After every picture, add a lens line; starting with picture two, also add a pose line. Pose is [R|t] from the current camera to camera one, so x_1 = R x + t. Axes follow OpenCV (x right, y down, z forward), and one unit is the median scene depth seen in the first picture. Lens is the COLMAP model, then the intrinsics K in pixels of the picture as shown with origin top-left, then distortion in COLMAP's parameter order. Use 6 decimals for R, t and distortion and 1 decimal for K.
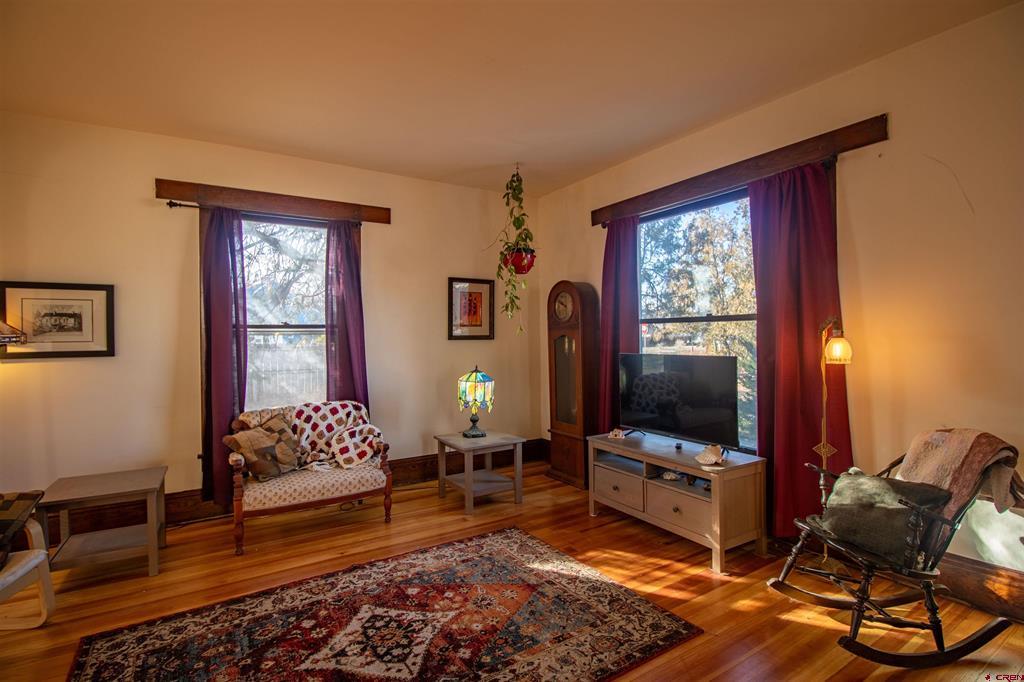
lens RADIAL K [[491.3, 0, 513.6], [0, 491.3, 335.0], [0, 0, 1]] dist [0.004797, -0.015422]
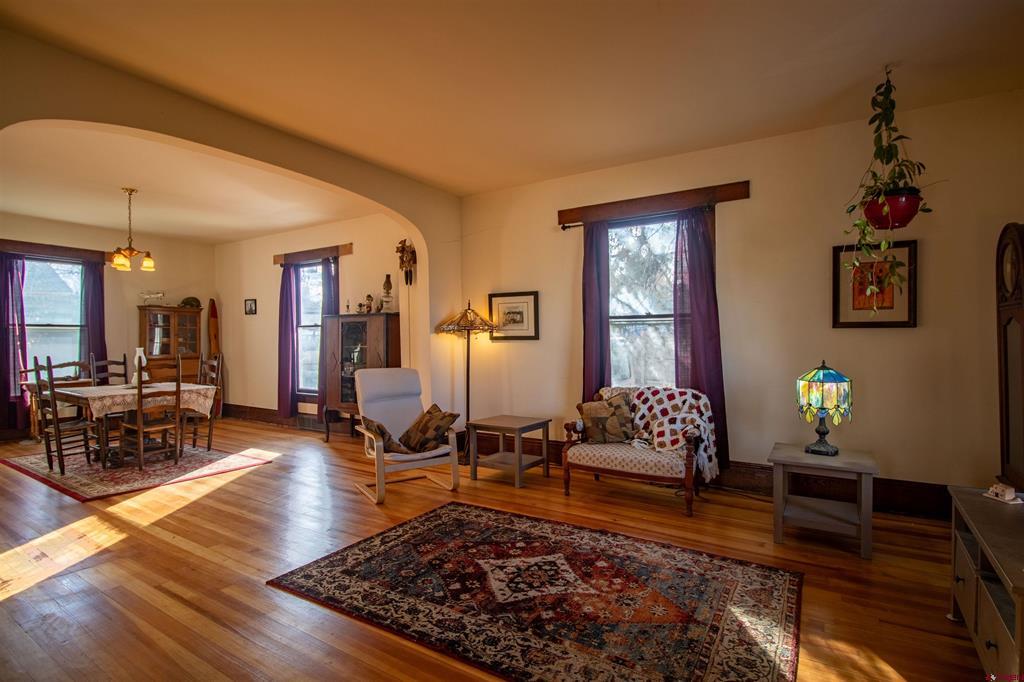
lens RADIAL K [[506.9, 0, 512.0], [0, 506.9, 341.0], [0, 0, 1]] dist [0.001258, -0.014373]
pose [[0.422602, 0.014385, -0.906201, 0.538279], [0.004198, 0.999832, 0.017829, 0.020258], [0.906306, -0.011339, 0.422471, 0.295016]]
